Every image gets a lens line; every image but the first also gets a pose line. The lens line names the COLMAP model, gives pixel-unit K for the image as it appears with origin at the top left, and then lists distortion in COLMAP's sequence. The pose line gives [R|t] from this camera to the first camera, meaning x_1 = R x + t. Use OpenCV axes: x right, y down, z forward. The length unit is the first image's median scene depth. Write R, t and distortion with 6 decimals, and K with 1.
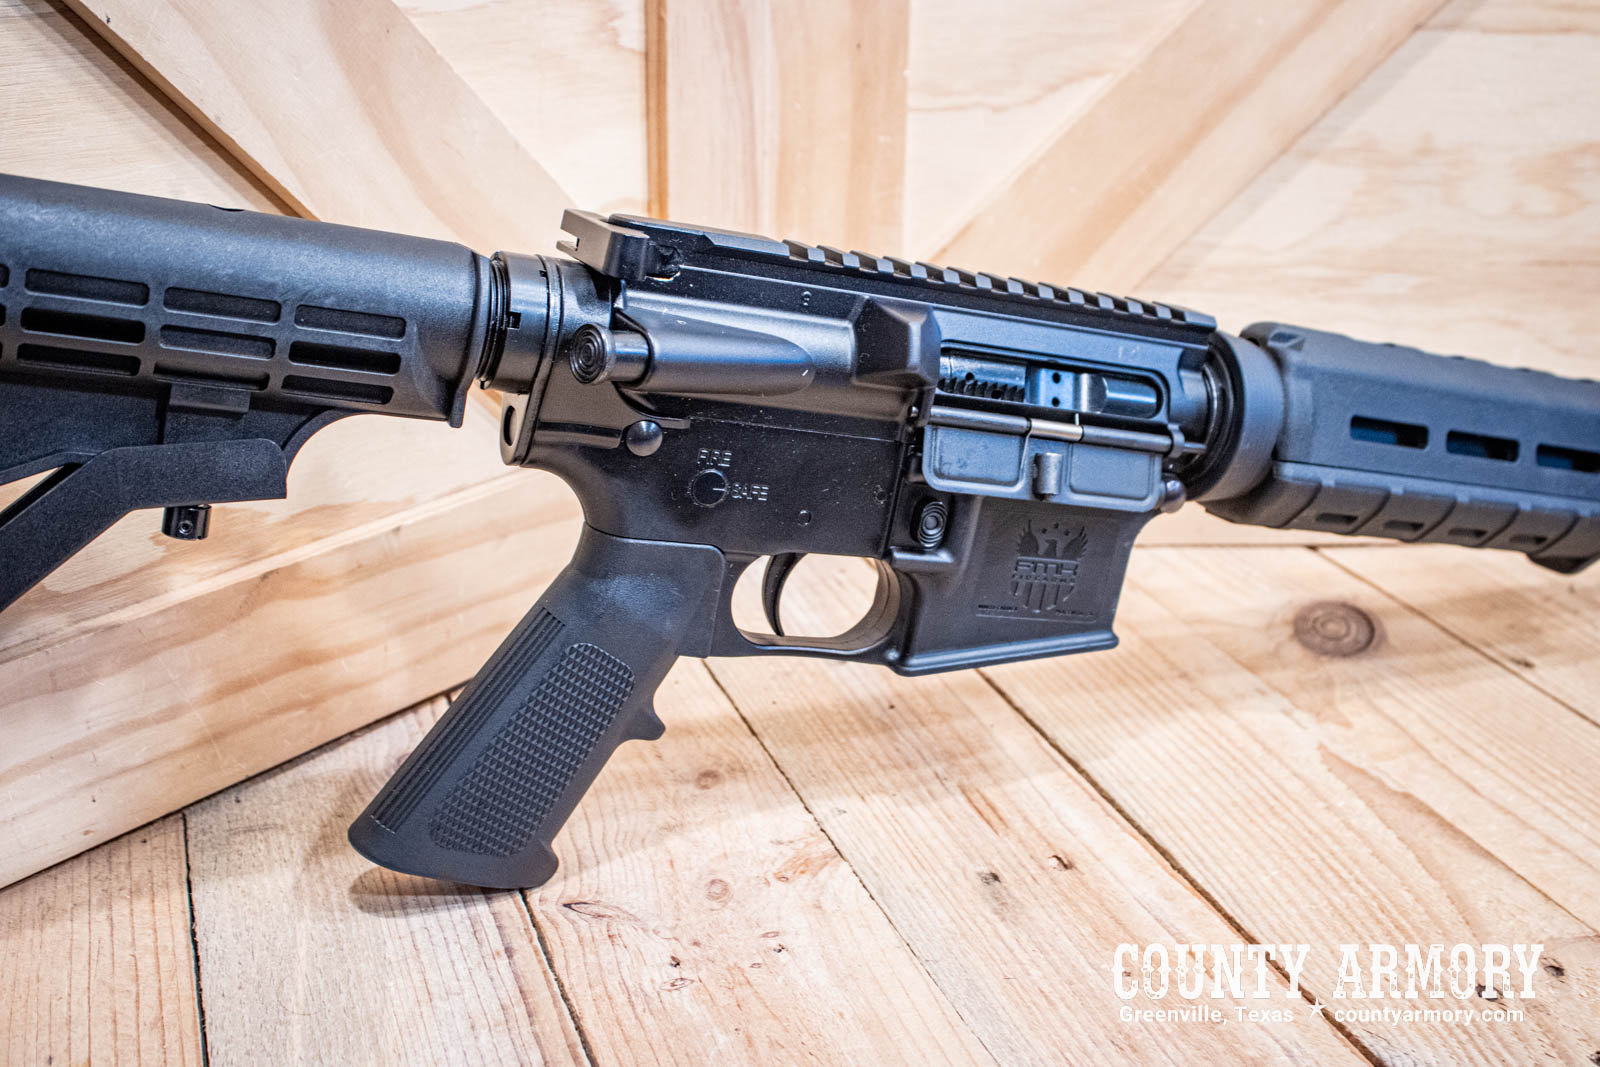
lens RADIAL K [[1726.1, 0, 802.4], [0, 1726.1, 528.1], [0, 0, 1]] dist [-0.076569, 0.000000]
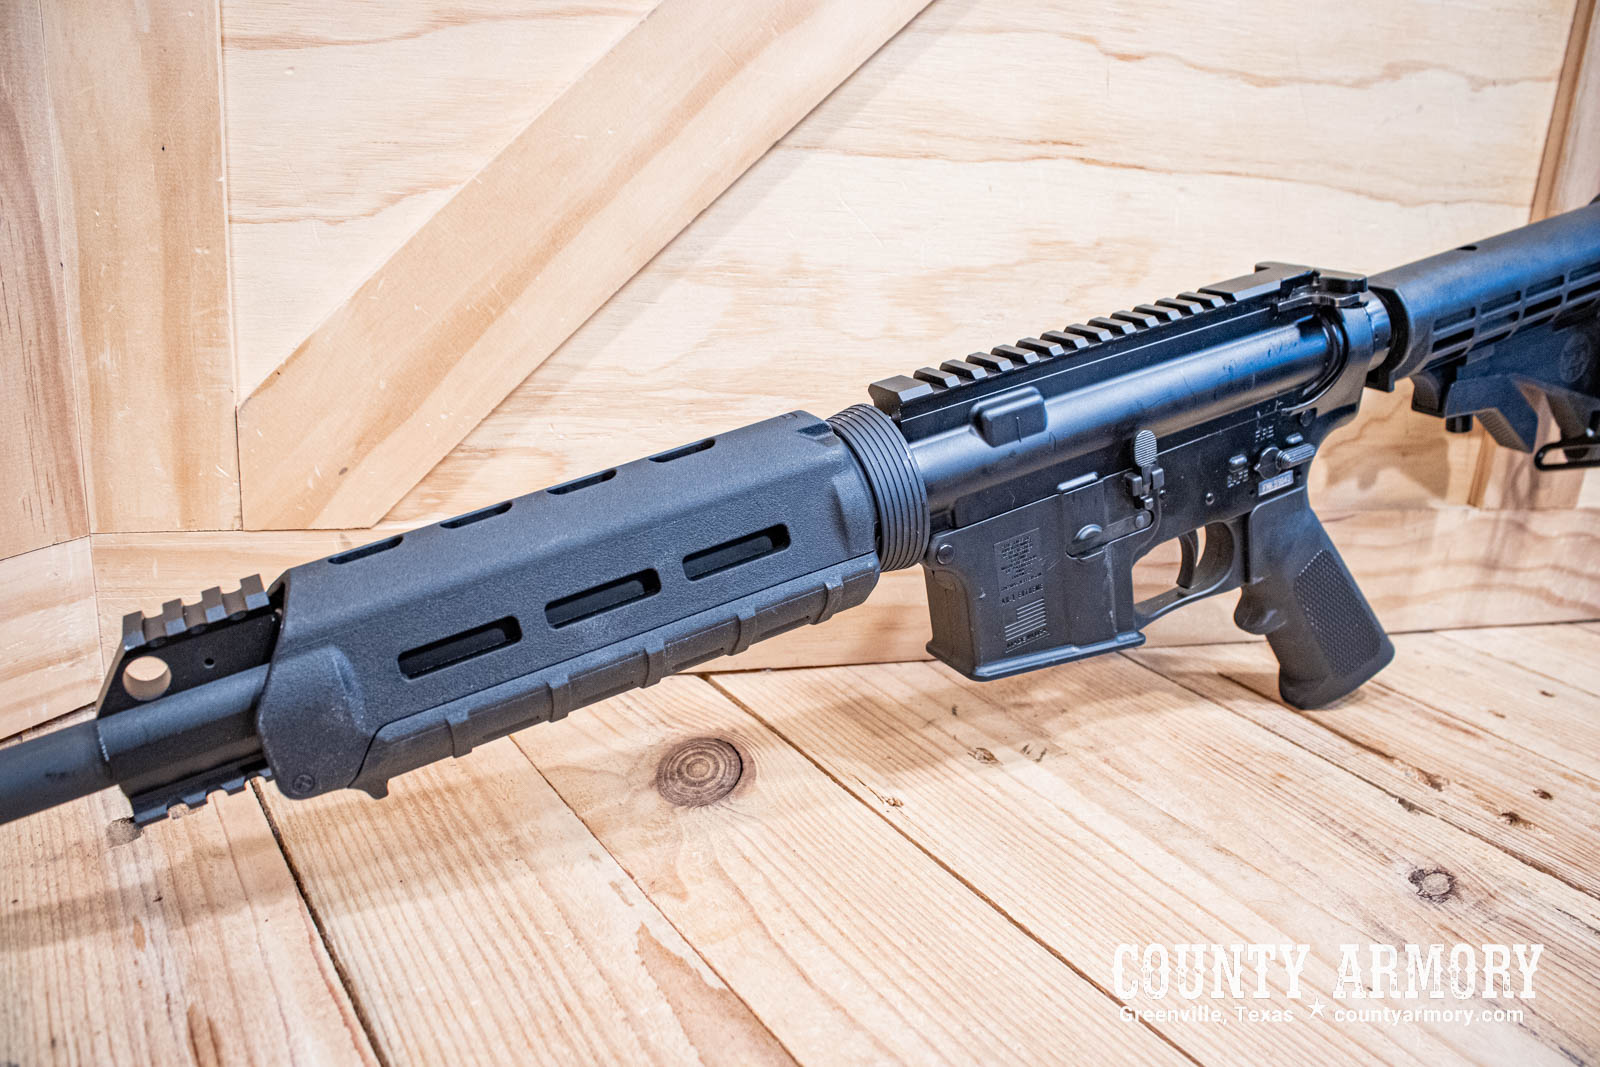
lens RADIAL K [[1309.9, 0, 802.7], [0, 1309.9, 535.0], [0, 0, 1]] dist [-0.167609, 0.132512]
pose [[0.973572, -0.016321, 0.227795, 0.257780], [0.028242, 0.998391, -0.049170, -0.042669], [-0.226626, 0.054304, 0.972467, 0.360377]]
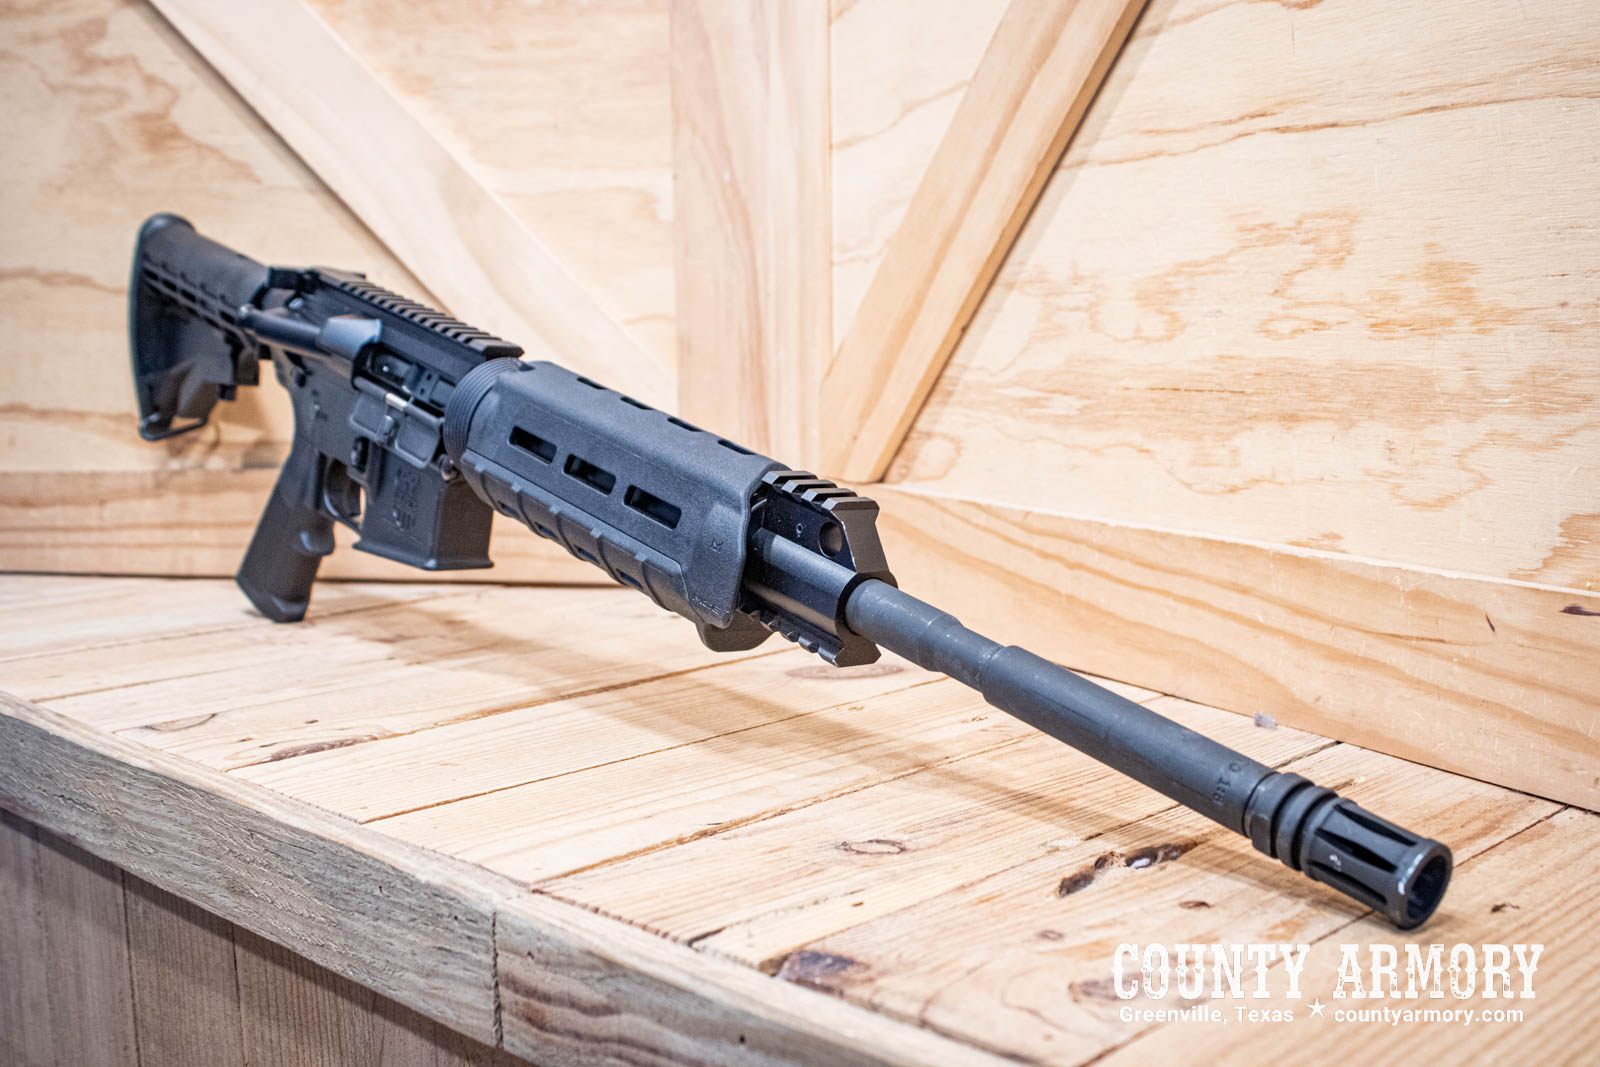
lens RADIAL K [[1726.1, 0, 804.1], [0, 1726.1, 525.2], [0, 0, 1]] dist [-0.076569, 0.000000]
pose [[0.430497, 0.088082, -0.898284, 1.669509], [-0.310696, 0.948867, -0.055857, 0.049698], [0.847432, 0.303139, 0.435851, 0.565539]]
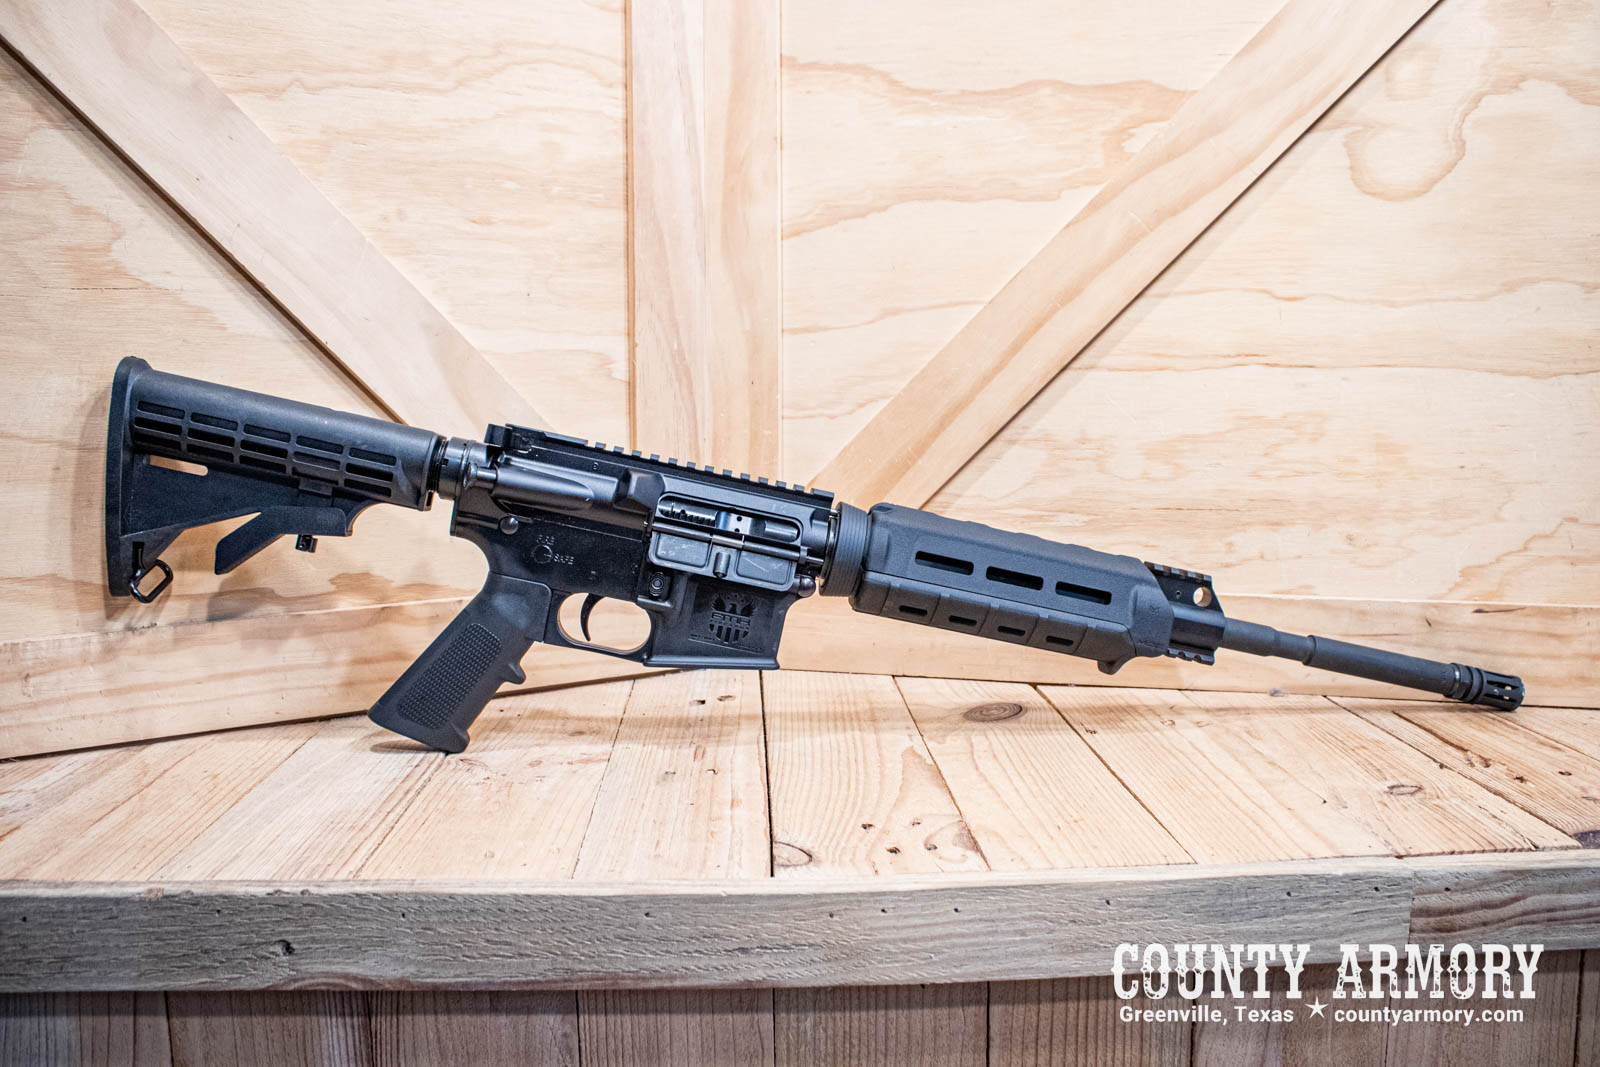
lens RADIAL K [[1309.9, 0, 799.2], [0, 1309.9, 530.9], [0, 0, 1]] dist [-0.167609, 0.132512]
pose [[0.952579, 0.019947, -0.303636, 0.642991], [-0.098098, 0.964704, -0.244381, 0.271489], [0.288045, 0.262578, 0.920914, -0.318307]]
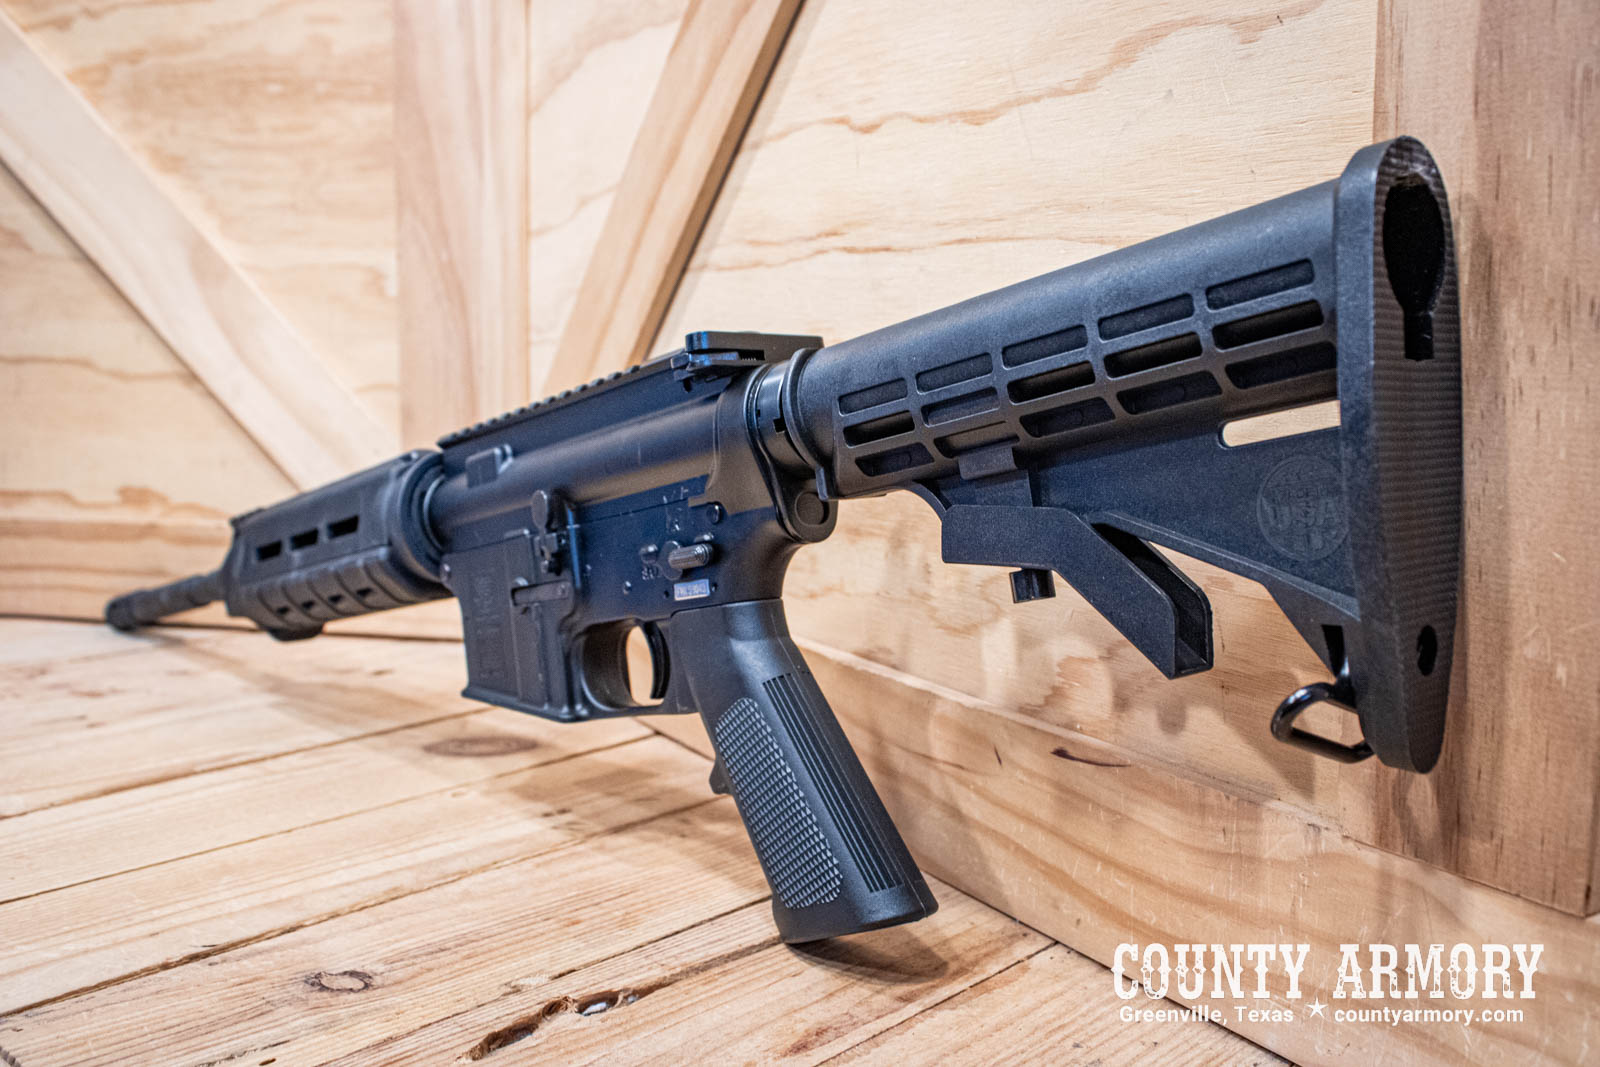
lens RADIAL K [[1505.6, 0, 798.4], [0, 1505.6, 533.8], [0, 0, 1]] dist [-0.101022, 0.000000]
pose [[0.462759, 0.108979, -0.879760, 1.663436], [-0.324001, 0.944547, -0.053422, -0.123207], [0.825153, 0.309765, 0.472407, 0.812645]]
